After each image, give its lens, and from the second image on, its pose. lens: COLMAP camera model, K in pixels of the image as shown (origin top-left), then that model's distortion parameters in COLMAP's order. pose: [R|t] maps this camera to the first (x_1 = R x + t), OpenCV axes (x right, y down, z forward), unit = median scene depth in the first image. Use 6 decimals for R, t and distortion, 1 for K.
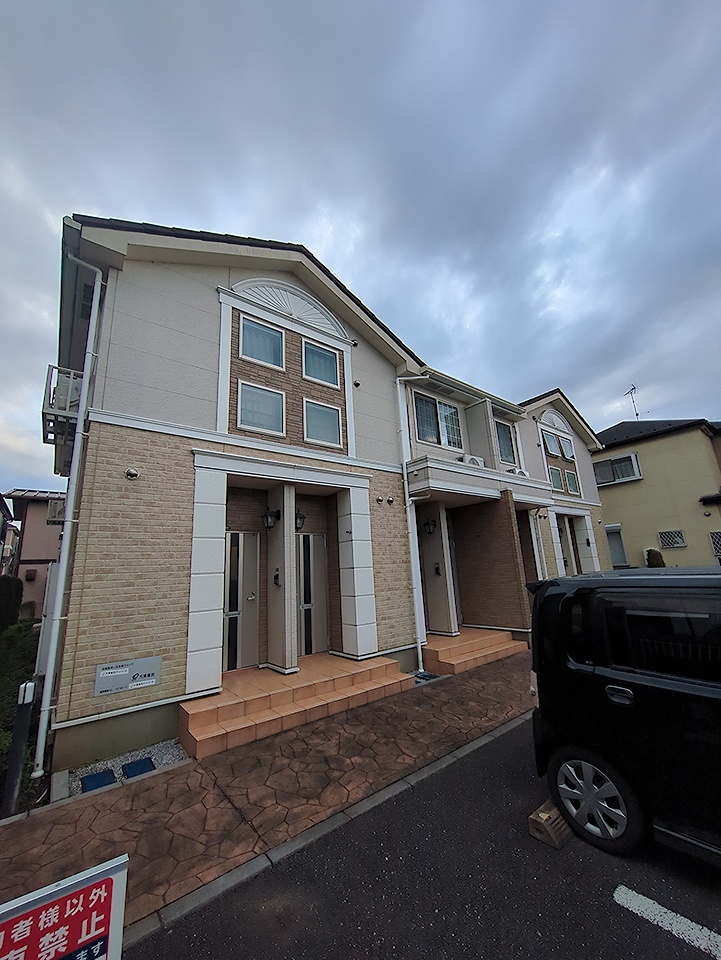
lens RADIAL K [[384.5, 0, 360.5], [0, 384.5, 480.0], [0, 0, 1]] dist [0.009785, -0.000061]
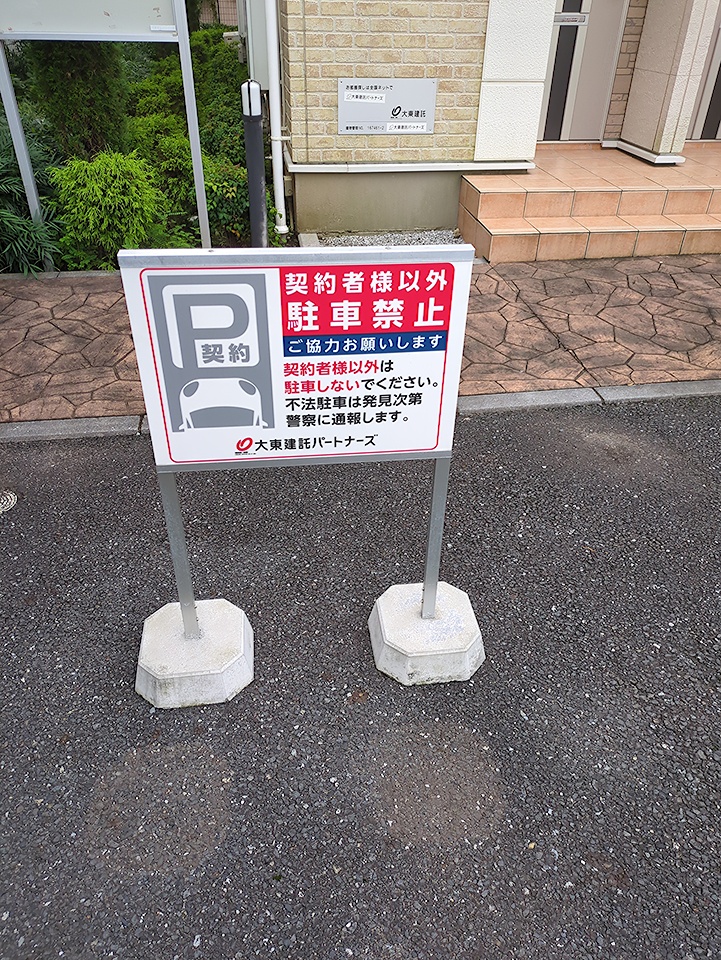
lens RADIAL K [[723.6, 0, 352.7], [0, 723.6, 498.7], [0, 0, 1]] dist [0.027024, -0.005542]
pose [[0.865389, 0.337314, -0.370569, -0.040324], [0.058277, 0.666744, 0.743004, 0.074547], [0.497701, -0.664583, 0.557336, -0.008243]]
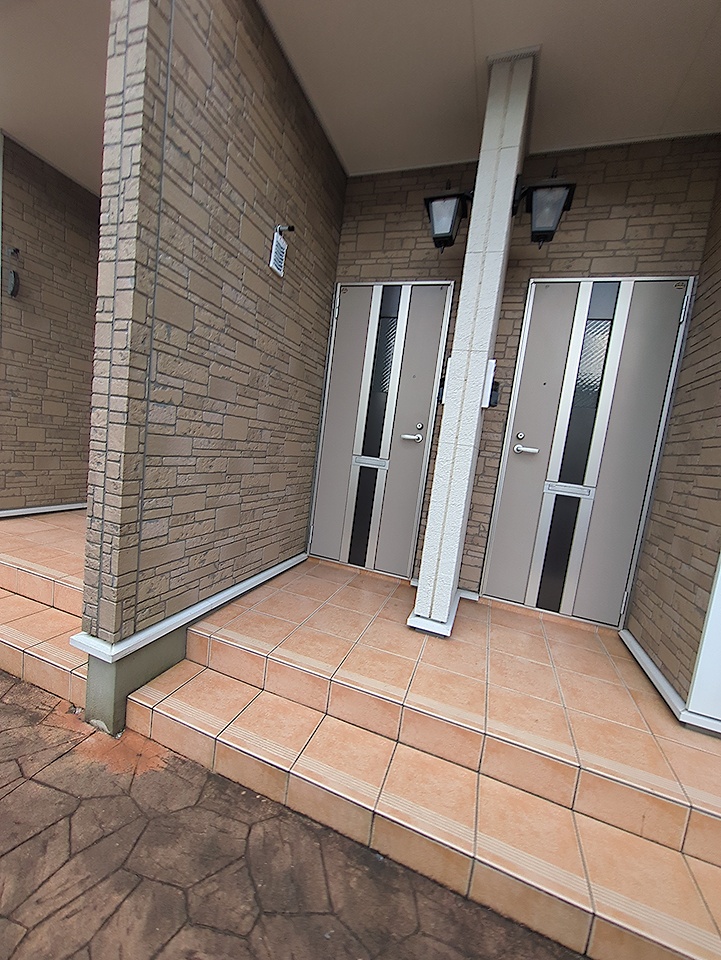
lens RADIAL K [[377.6, 0, 360.5], [0, 377.6, 480.0], [0, 0, 1]] dist [0.000289, -0.000093]
pose [[0.522470, 0.200372, -0.828780, 0.065820], [0.051133, 0.962884, 0.265028, 0.287460], [0.851123, -0.180848, 0.492832, 0.880615]]
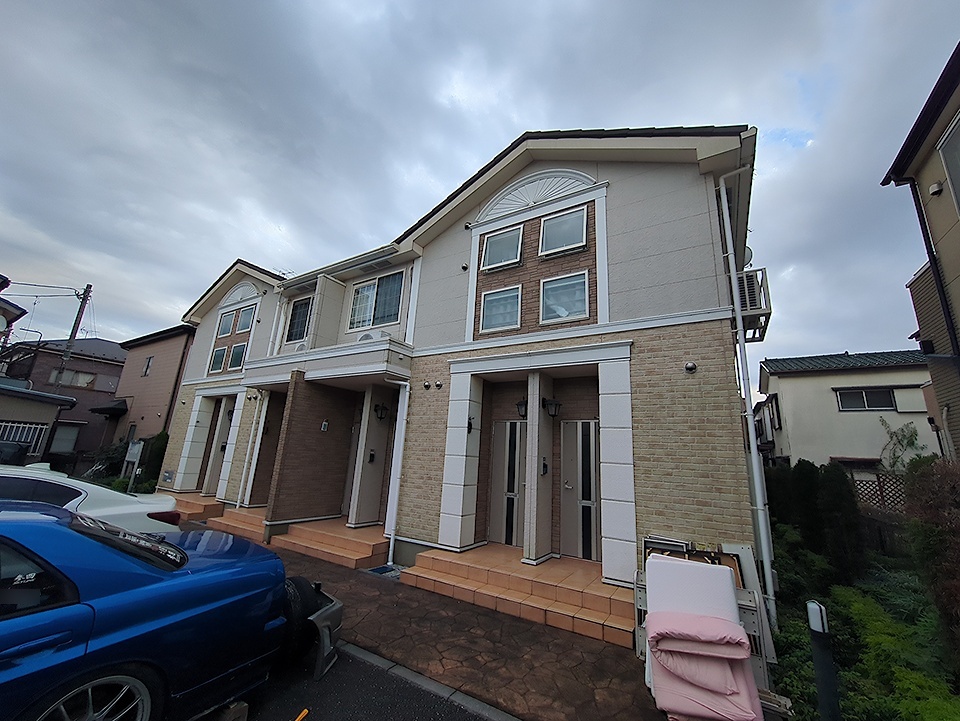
lens RADIAL K [[377.6, 0, 486.0], [0, 377.6, 368.4], [0, 0, 1]] dist [0.000289, -0.000093]
pose [[0.348814, -0.161069, -0.923247, 0.838069], [0.151065, 0.981902, -0.114227, 0.117161], [0.924937, -0.099627, 0.366833, 0.662652]]
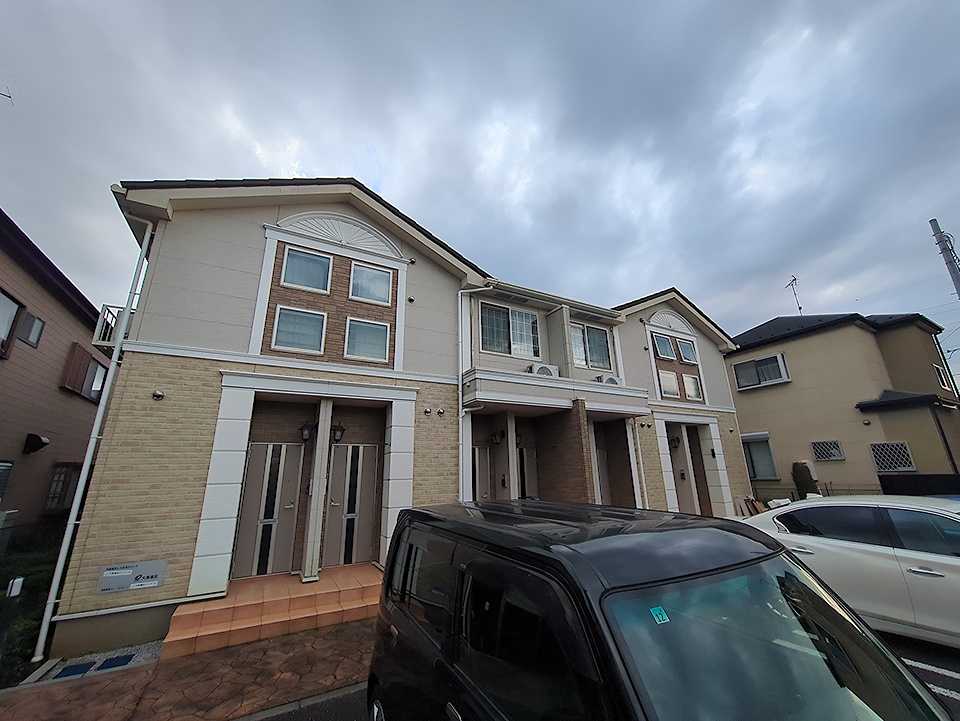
lens RADIAL K [[384.5, 0, 482.6], [0, 384.5, 359.2], [0, 0, 1]] dist [0.009785, -0.000061]
pose [[0.987007, -0.020623, -0.159350, 0.514384], [0.012269, 0.998507, -0.053235, -0.045540], [0.160210, 0.050588, 0.985786, 0.012089]]
